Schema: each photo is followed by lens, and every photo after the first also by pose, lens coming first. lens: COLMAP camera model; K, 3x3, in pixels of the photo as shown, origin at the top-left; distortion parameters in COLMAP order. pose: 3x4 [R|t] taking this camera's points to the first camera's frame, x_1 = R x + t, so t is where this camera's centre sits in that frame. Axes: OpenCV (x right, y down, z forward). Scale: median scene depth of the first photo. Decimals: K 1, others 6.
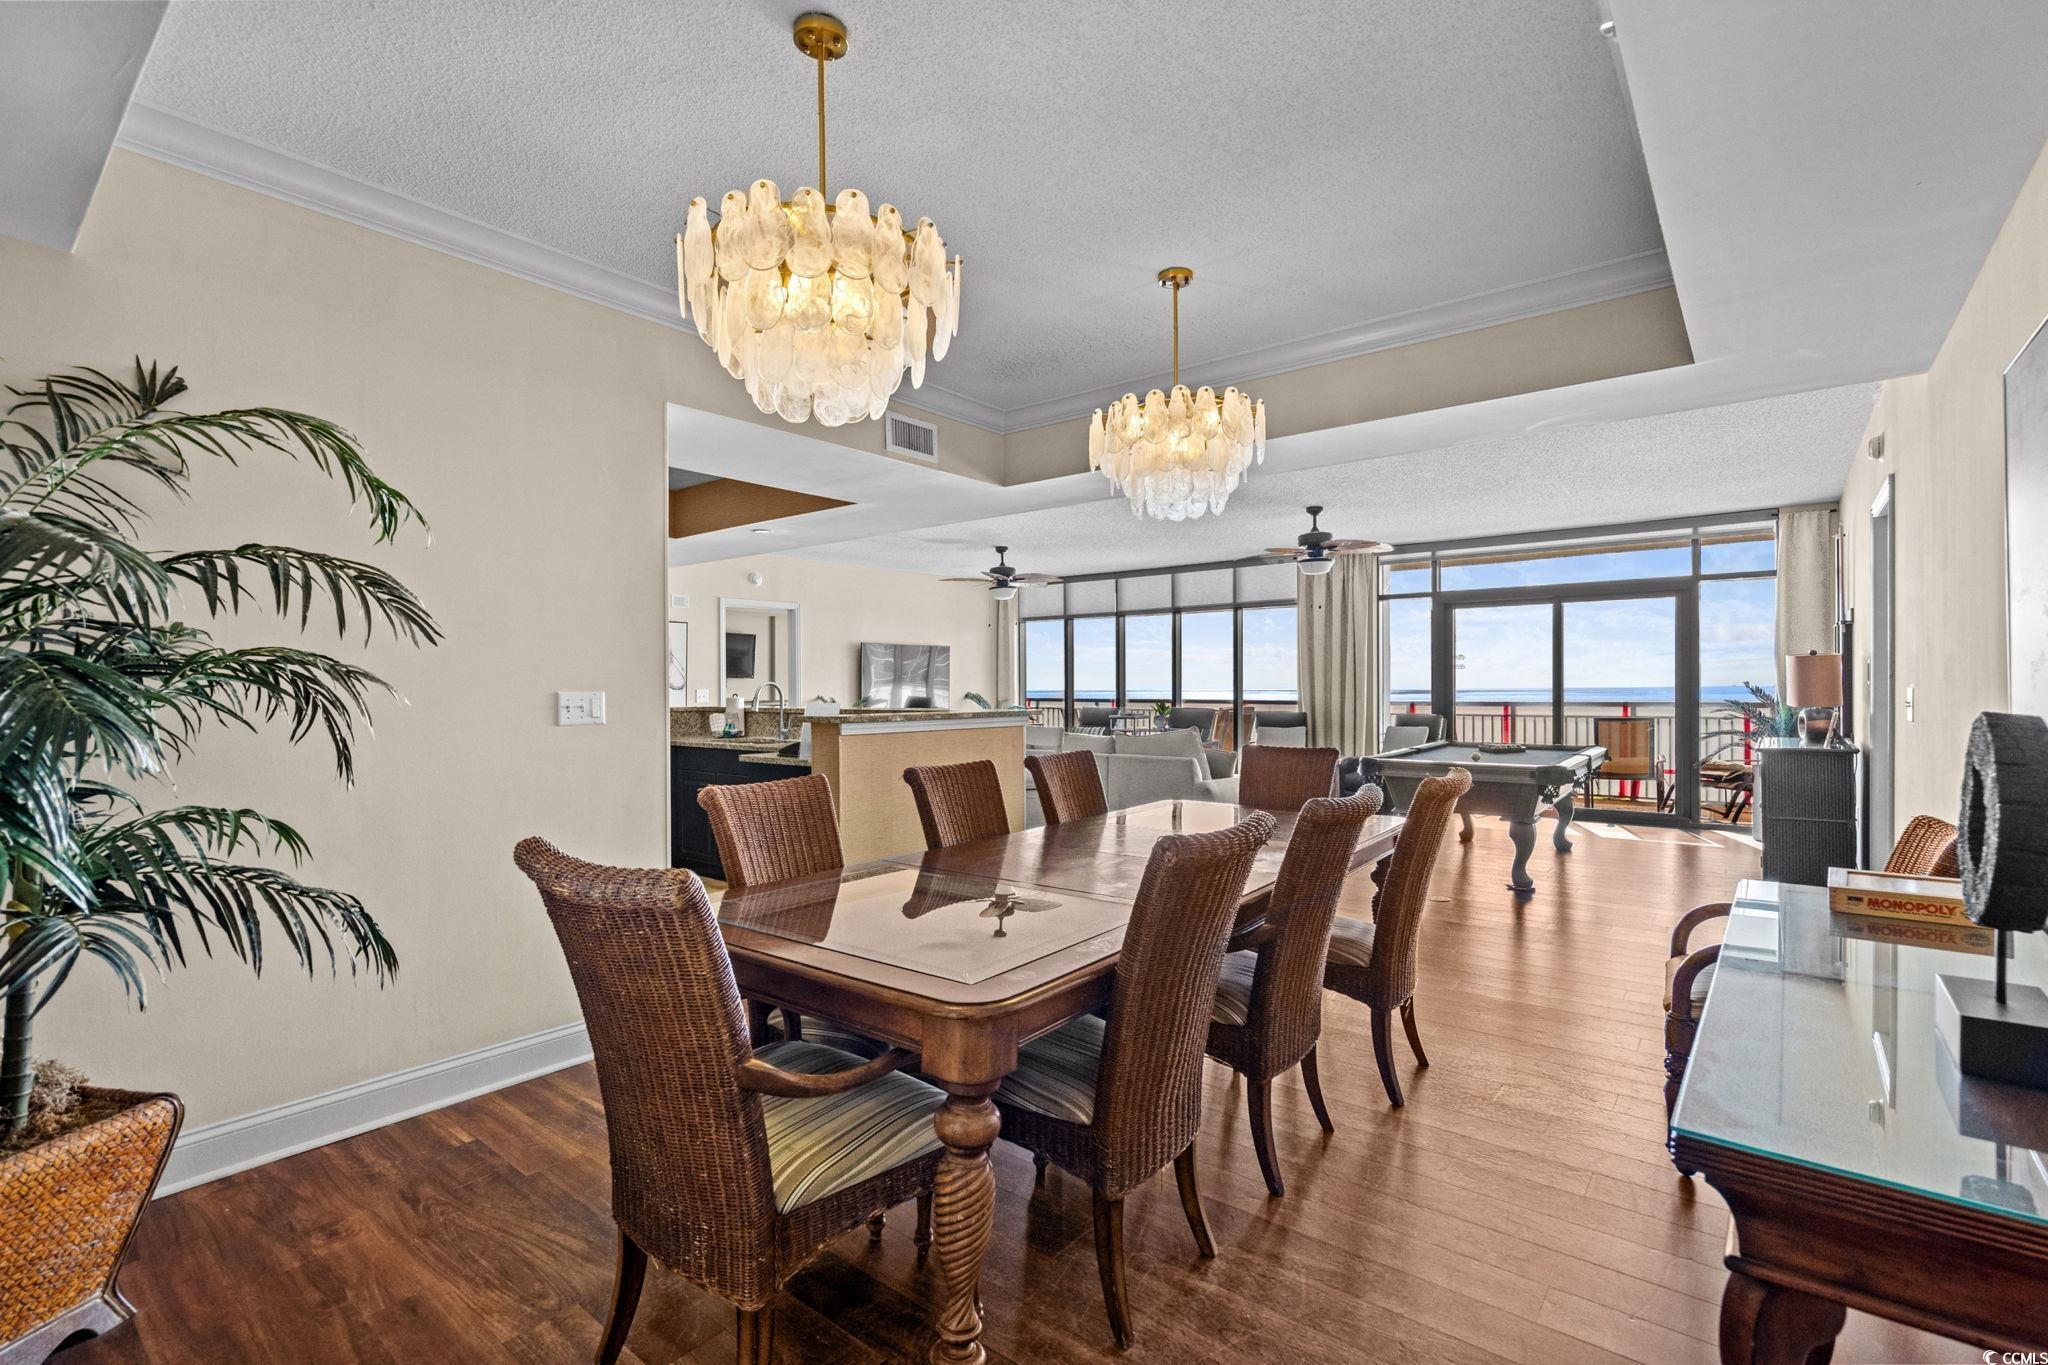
lens RADIAL K [[931.3, 0, 1019.8], [0, 931.3, 694.2], [0, 0, 1]] dist [0.001971, 0.000406]
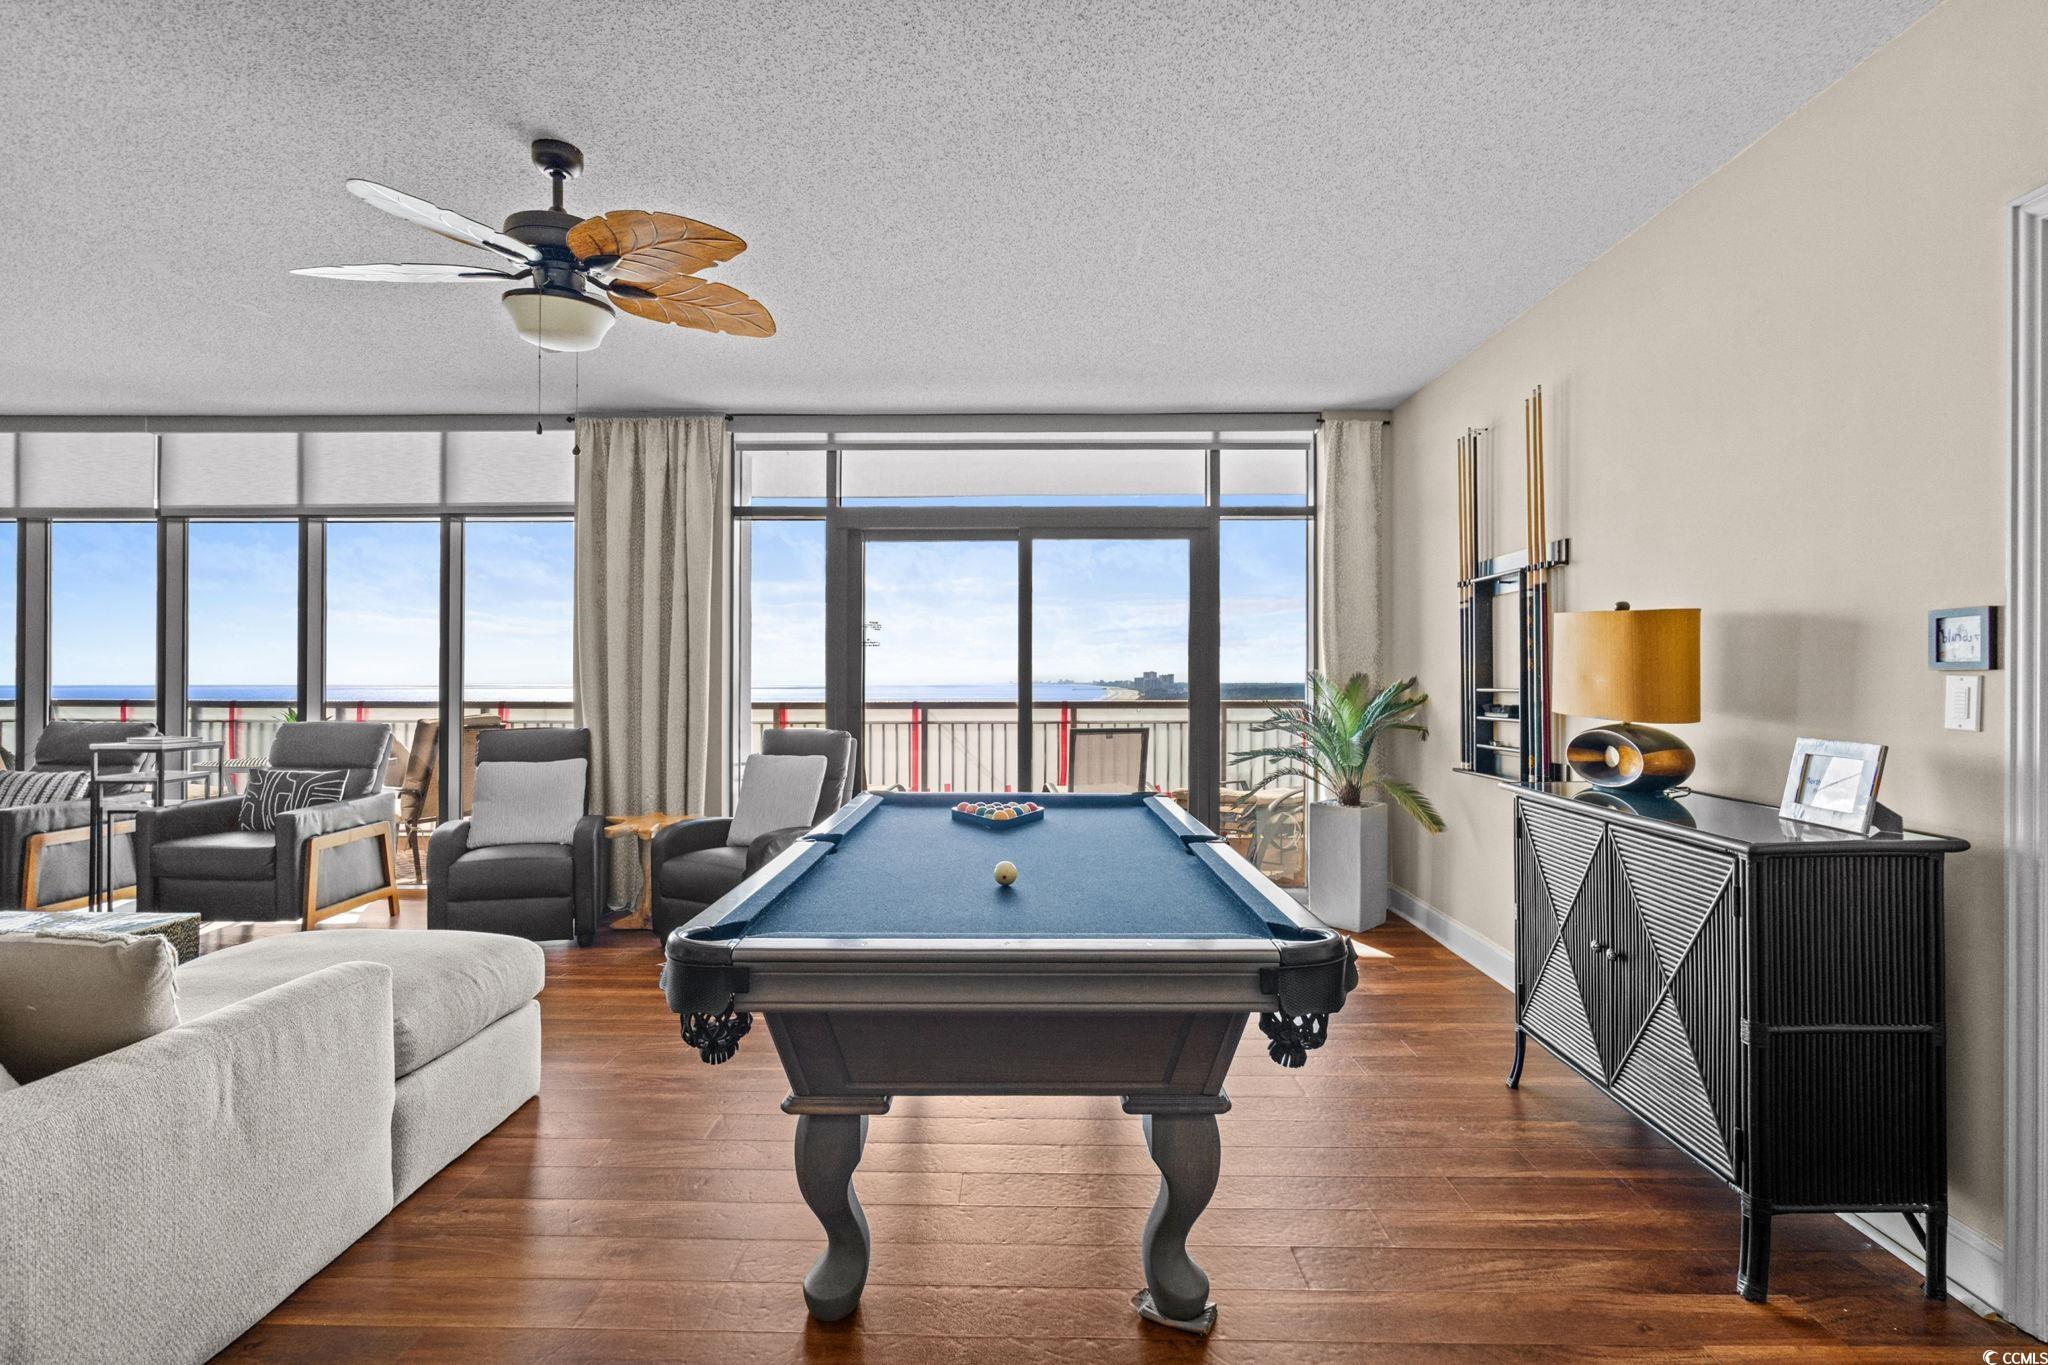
lens RADIAL K [[931.3, 0, 1019.8], [0, 931.3, 694.2], [0, 0, 1]] dist [0.001971, 0.000406]
pose [[0.786595, 0.001156, 0.617468, 0.188387], [-0.004221, 0.999985, 0.003506, -0.000307], [-0.617455, -0.005364, 0.786588, 0.487174]]
